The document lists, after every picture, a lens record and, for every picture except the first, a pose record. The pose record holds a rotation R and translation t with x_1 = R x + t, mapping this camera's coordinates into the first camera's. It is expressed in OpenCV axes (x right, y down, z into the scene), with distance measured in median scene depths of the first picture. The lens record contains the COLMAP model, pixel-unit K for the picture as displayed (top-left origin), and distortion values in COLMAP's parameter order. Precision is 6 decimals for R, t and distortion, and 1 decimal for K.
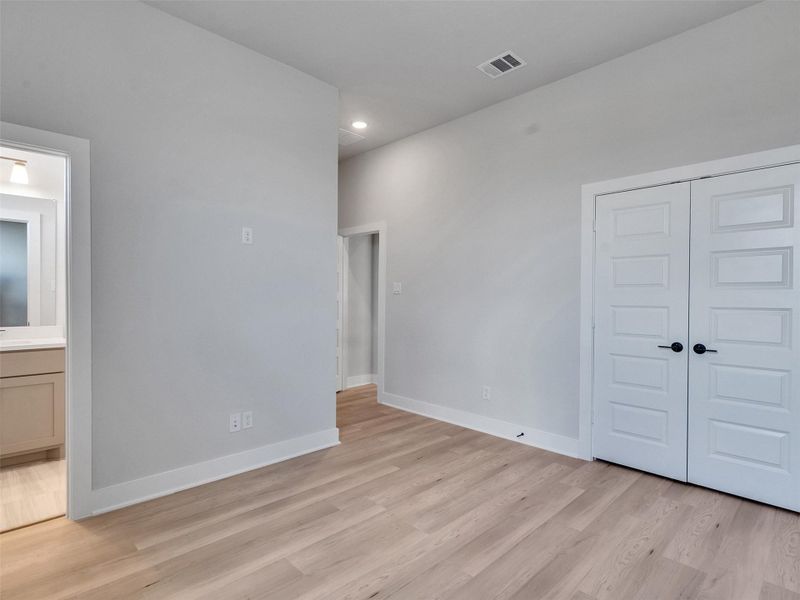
lens RADIAL K [[420.4, 0, 400.0], [0, 420.4, 300.0], [0, 0, 1]] dist [-0.000694, -0.000386]
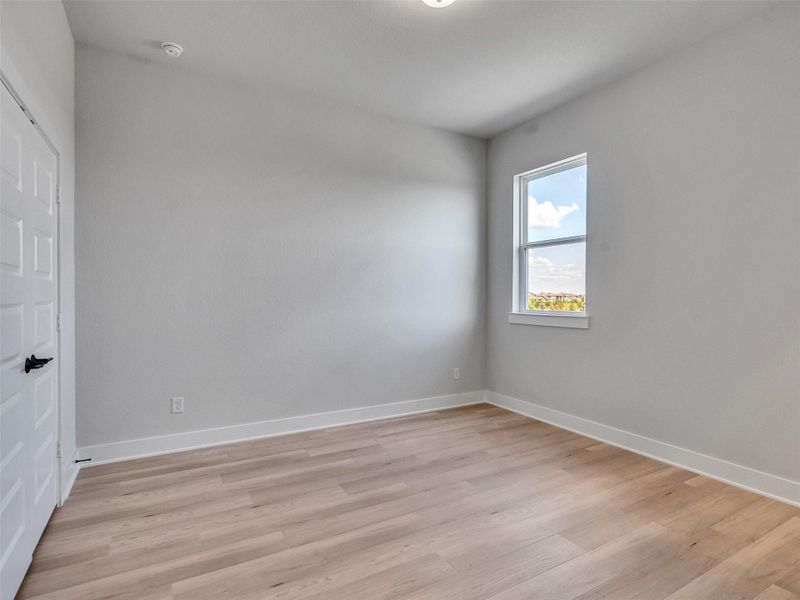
lens RADIAL K [[420.4, 0, 400.0], [0, 420.4, 300.0], [0, 0, 1]] dist [-0.000694, -0.000386]
pose [[-0.968518, -0.013143, 0.248596, -0.074492], [-0.008746, 0.999785, 0.018781, -0.006464], [-0.248790, 0.016016, -0.968425, 1.894577]]
